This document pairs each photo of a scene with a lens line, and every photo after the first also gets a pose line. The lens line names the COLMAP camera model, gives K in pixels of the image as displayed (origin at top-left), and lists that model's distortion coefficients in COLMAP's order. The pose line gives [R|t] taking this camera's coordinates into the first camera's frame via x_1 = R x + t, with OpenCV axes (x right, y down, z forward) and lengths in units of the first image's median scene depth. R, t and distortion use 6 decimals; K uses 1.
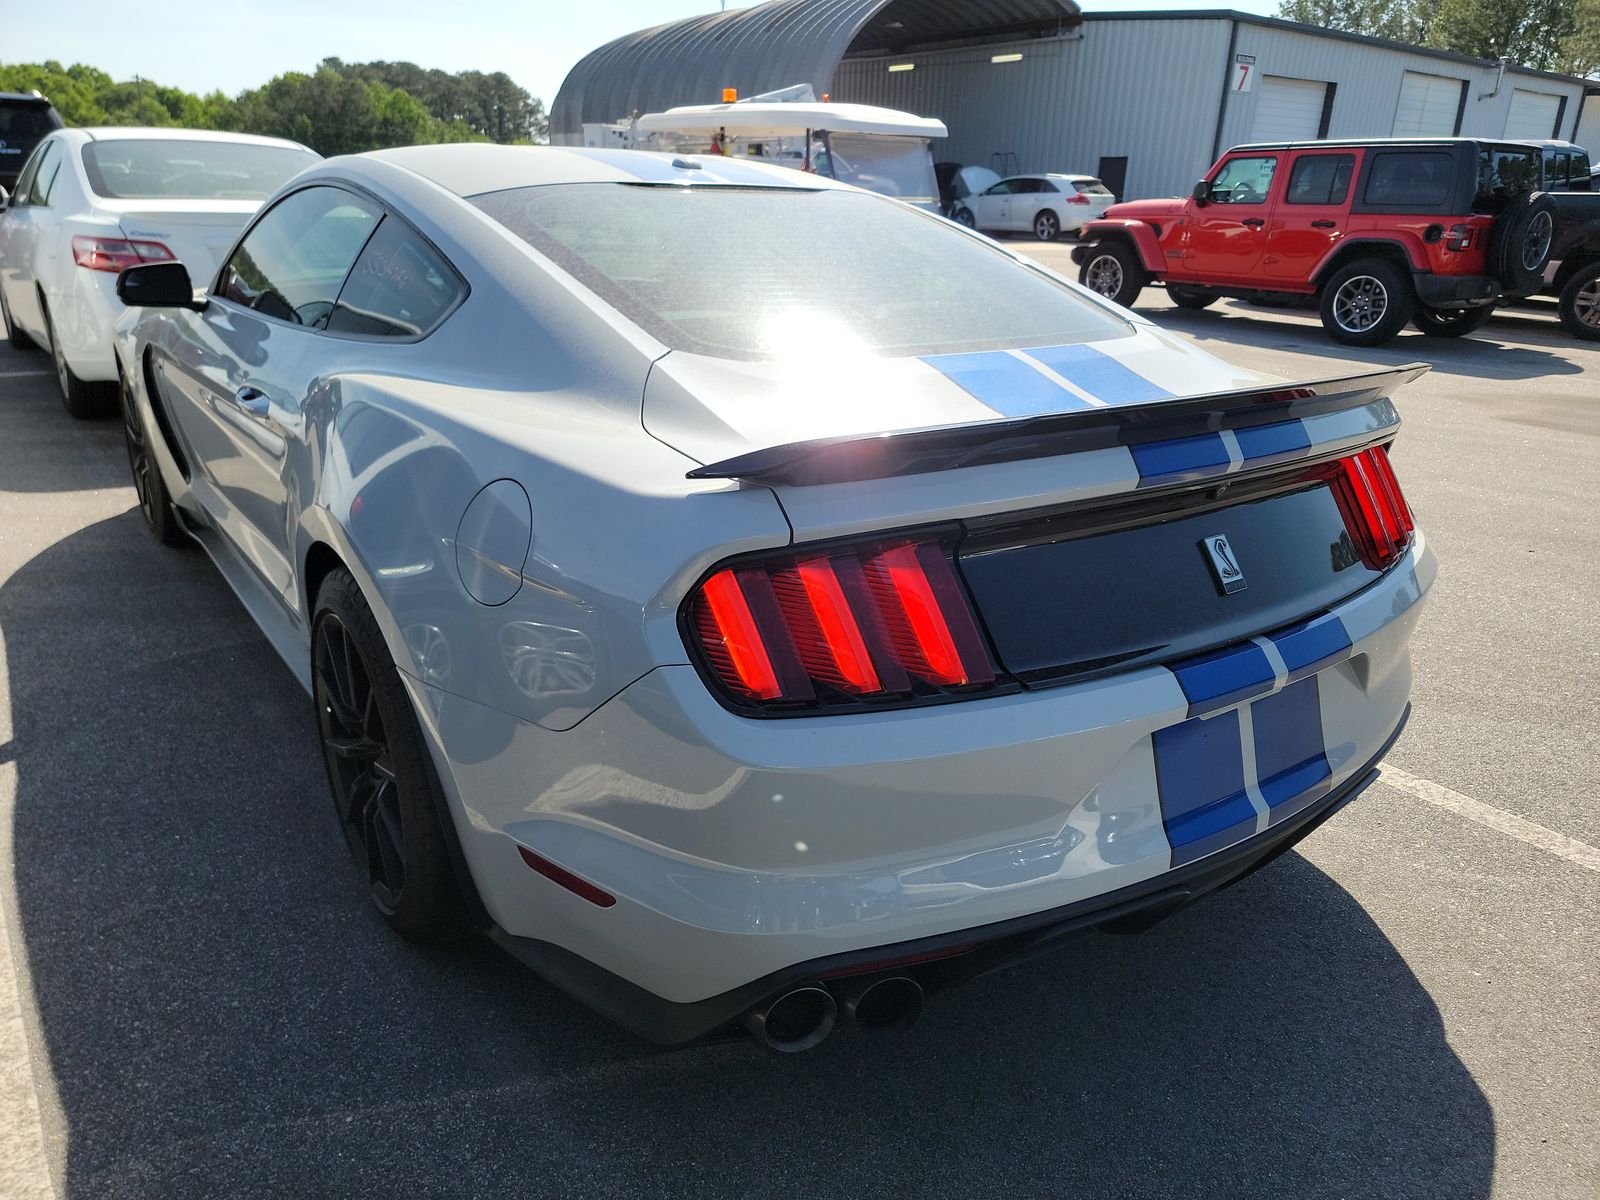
lens RADIAL K [[1114.2, 0, 800.0], [0, 1114.2, 600.0], [0, 0, 1]] dist [0.090590, -0.078482]
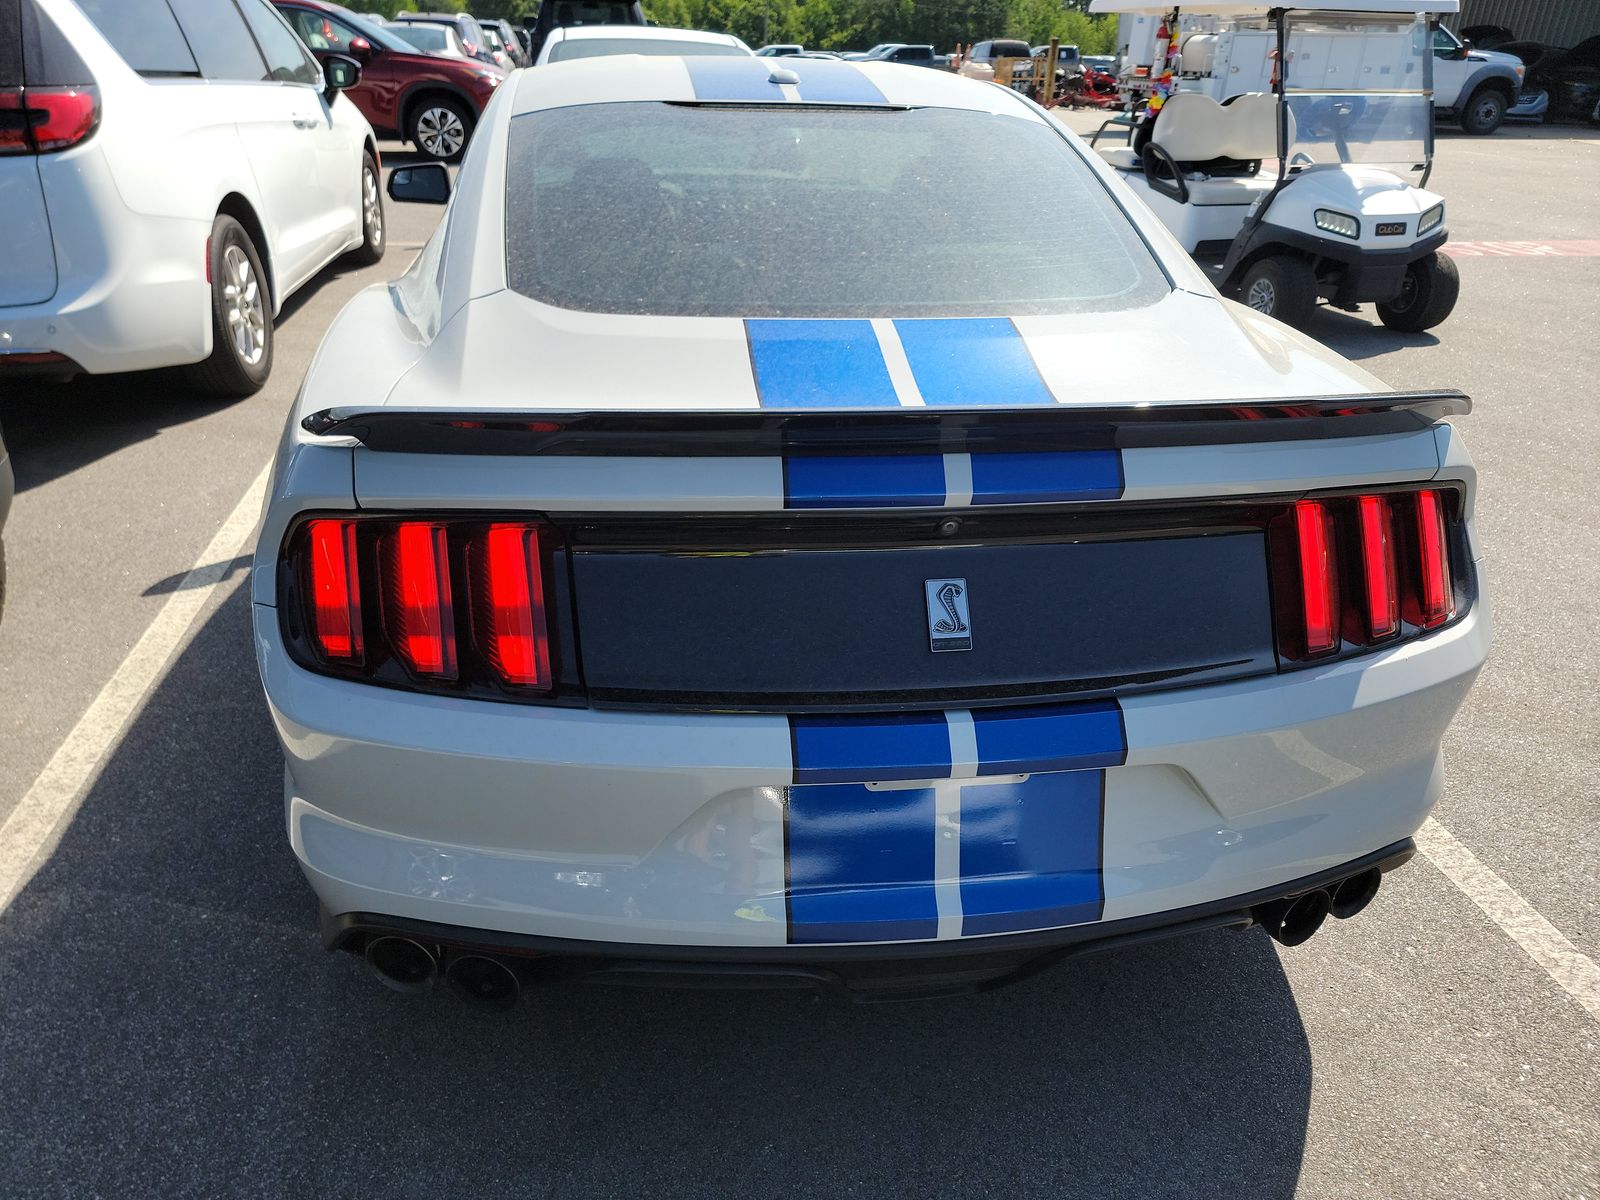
lens RADIAL K [[1114.2, 0, 800.0], [0, 1114.2, 600.0], [0, 0, 1]] dist [0.090590, -0.078482]
pose [[0.885669, 0.201558, -0.418289, 0.581676], [-0.163446, 0.978544, 0.125450, -0.119399], [0.434599, -0.042740, 0.899609, 0.211357]]
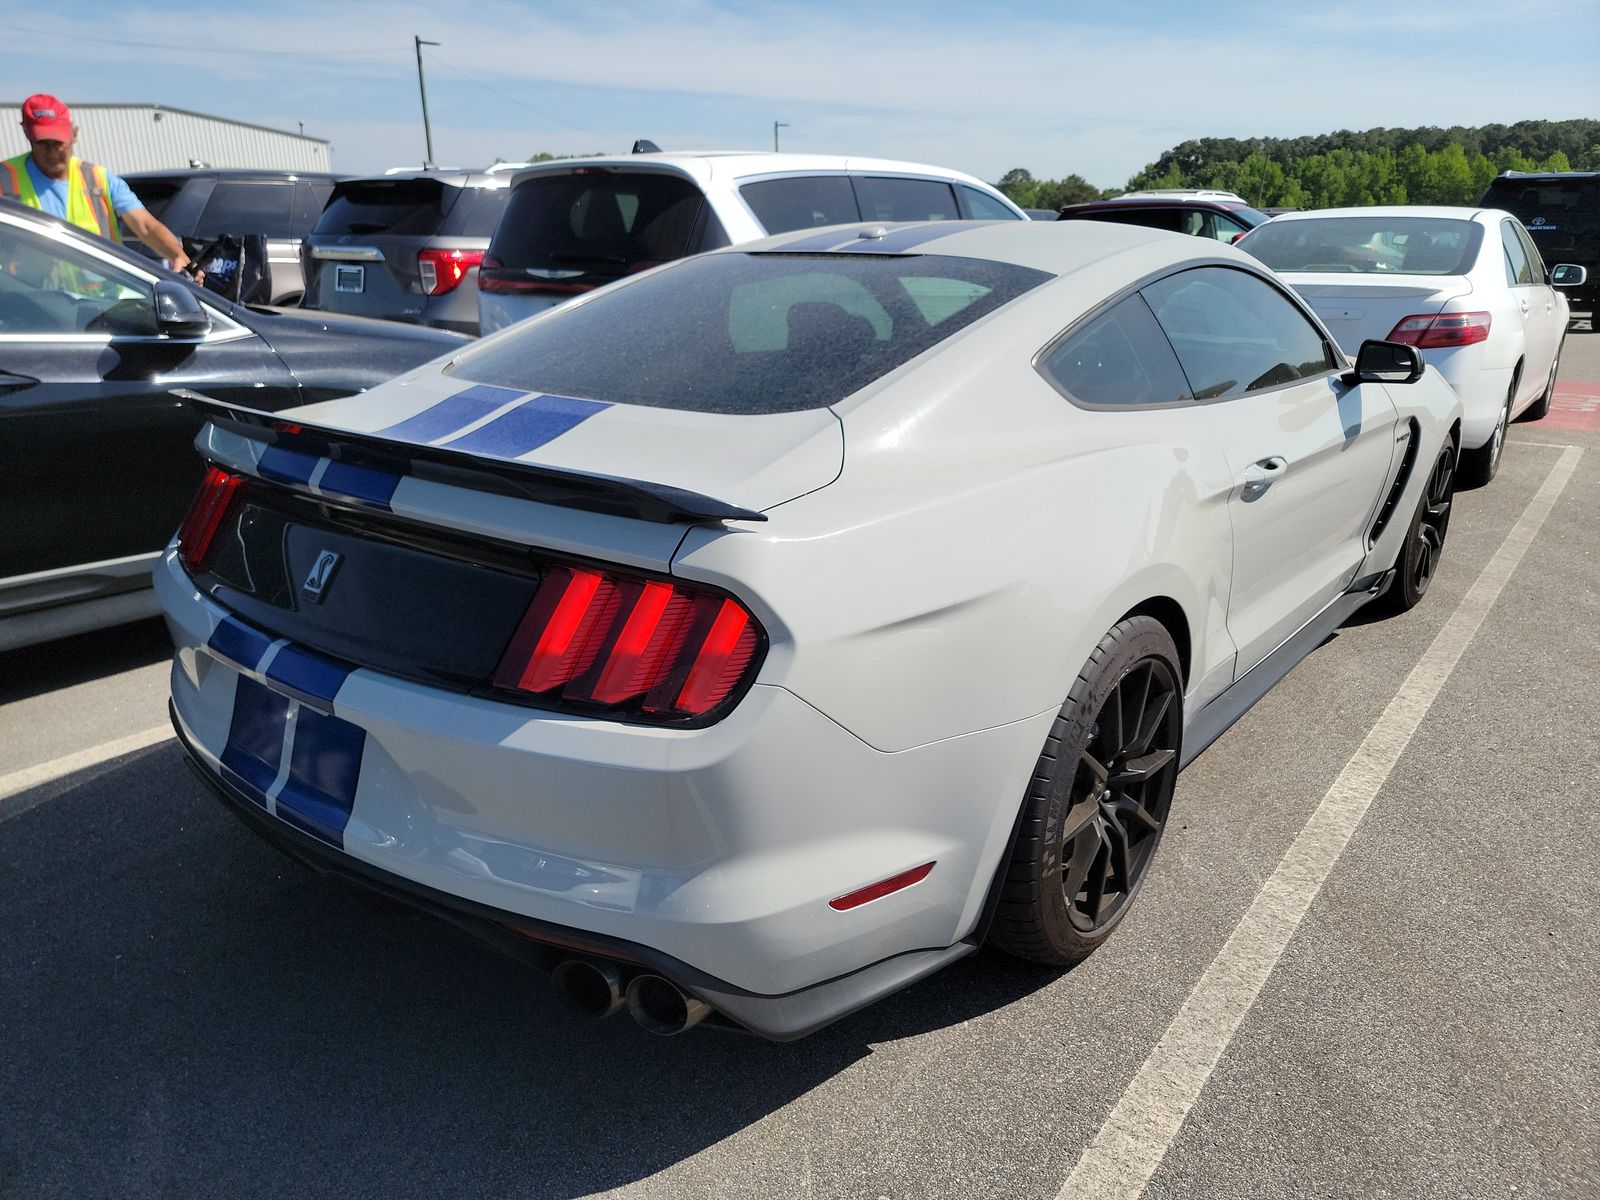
lens RADIAL K [[1114.2, 0, 800.0], [0, 1114.2, 600.0], [0, 0, 1]] dist [0.090590, -0.078482]
pose [[0.258993, 0.275039, -0.925892, 1.450720], [-0.329240, 0.926329, 0.183073, -0.349302], [0.908033, 0.257426, 0.330466, 1.005004]]
